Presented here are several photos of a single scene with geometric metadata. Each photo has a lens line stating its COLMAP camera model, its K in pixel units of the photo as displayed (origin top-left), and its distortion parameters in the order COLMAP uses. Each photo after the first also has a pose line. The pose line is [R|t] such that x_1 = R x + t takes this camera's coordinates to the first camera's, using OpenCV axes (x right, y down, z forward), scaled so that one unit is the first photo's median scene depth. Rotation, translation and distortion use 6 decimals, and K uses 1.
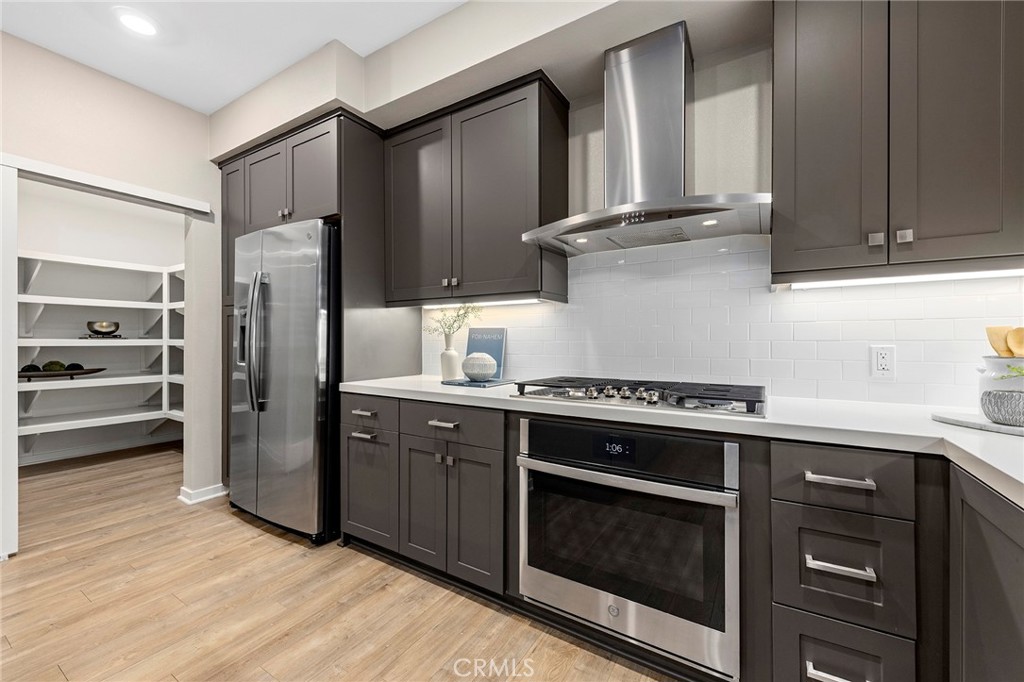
lens RADIAL K [[409.5, 0, 518.1], [0, 409.5, 341.6], [0, 0, 1]] dist [0.002914, -0.000151]
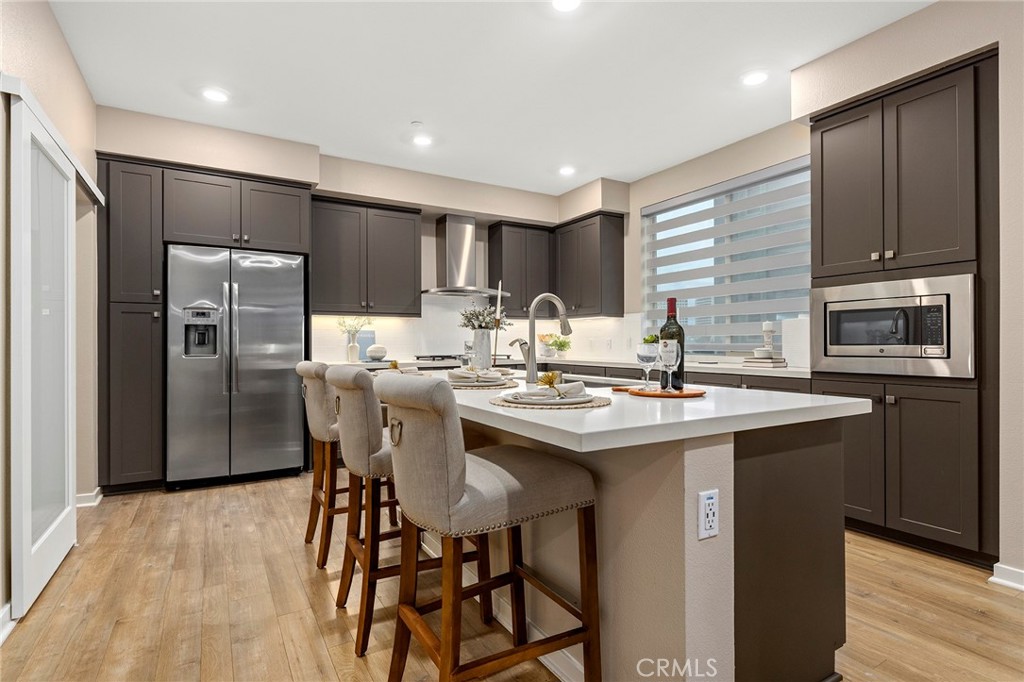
lens RADIAL K [[489.8, 0, 509.0], [0, 489.8, 342.4], [0, 0, 1]] dist [0.006253, 0.000820]
pose [[0.476983, -0.002474, 0.878909, -1.372040], [0.004546, 0.999990, 0.000347, 0.015690], [-0.878901, 0.003829, 0.476989, -0.420925]]
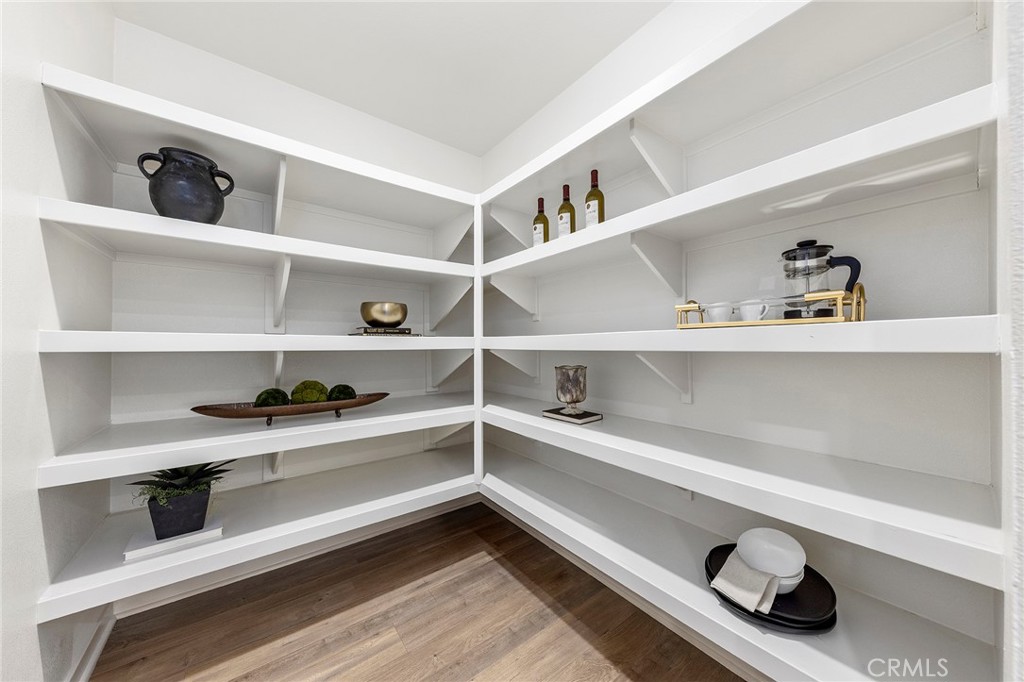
lens RADIAL K [[357.7, 0, 514.7], [0, 357.7, 342.2], [0, 0, 1]] dist [0.012058, -0.000071]
pose [[0.928643, -0.010208, -0.370834, -0.947300], [0.004358, 0.999853, -0.016610, 0.012037], [0.370949, 0.013809, 0.928550, 0.881635]]
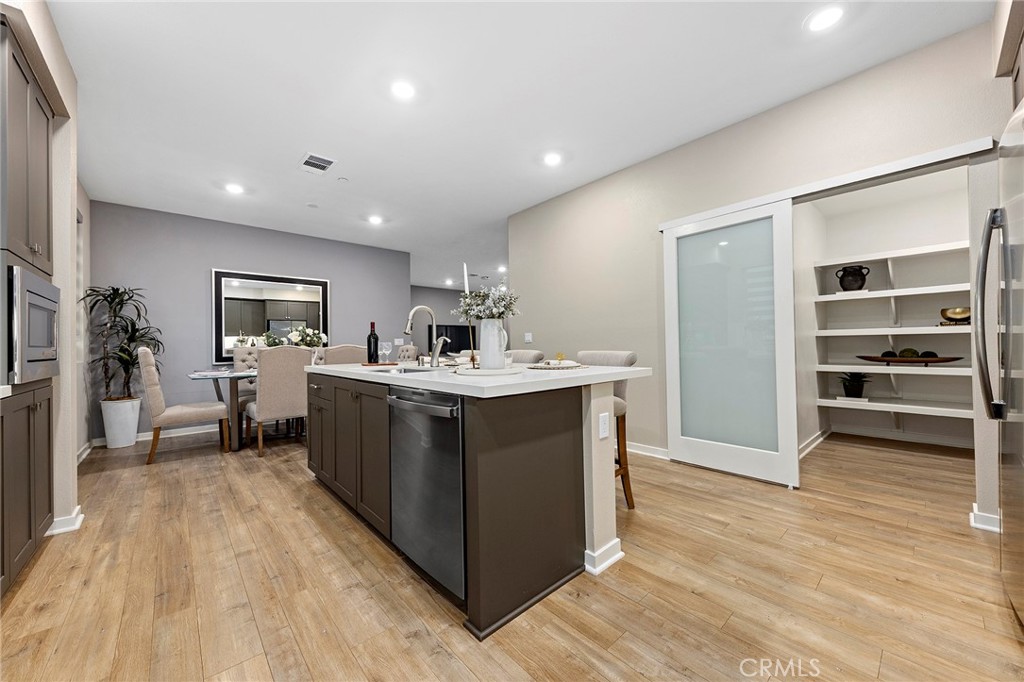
lens RADIAL K [[376.9, 0, 507.4], [0, 376.9, 343.4], [0, 0, 1]] dist [-0.000400, -0.000633]
pose [[-0.300048, -0.005720, -0.953907, 0.167516], [0.014241, 0.999844, -0.010475, 0.037846], [0.953818, -0.016728, -0.299920, 0.369401]]
